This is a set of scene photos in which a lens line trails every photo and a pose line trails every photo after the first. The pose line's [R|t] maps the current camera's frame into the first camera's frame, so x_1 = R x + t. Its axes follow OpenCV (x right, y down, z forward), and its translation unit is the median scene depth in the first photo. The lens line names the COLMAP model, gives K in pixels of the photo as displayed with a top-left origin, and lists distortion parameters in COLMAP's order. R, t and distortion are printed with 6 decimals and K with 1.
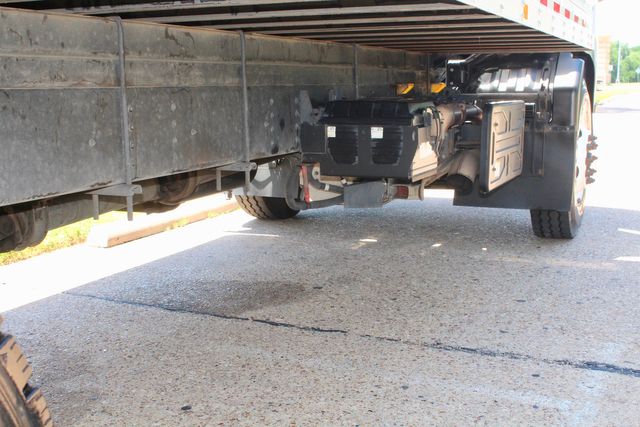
lens RADIAL K [[799.2, 0, 320.0], [0, 799.2, 213.5], [0, 0, 1]] dist [-0.004615, -0.006599]
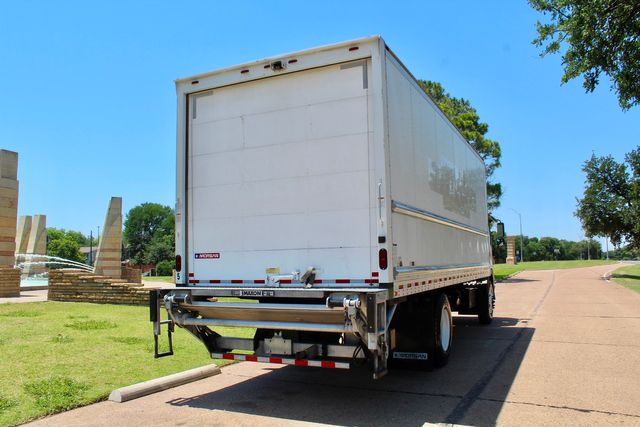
lens RADIAL K [[529.6, 0, 317.7], [0, 529.6, 226.0], [0, 0, 1]] dist [-0.158392, 0.137374]
pose [[0.999581, -0.012605, -0.026057, -0.029153], [0.006307, 0.973415, -0.228960, 0.009586], [0.028250, 0.228700, 0.973087, -0.103410]]
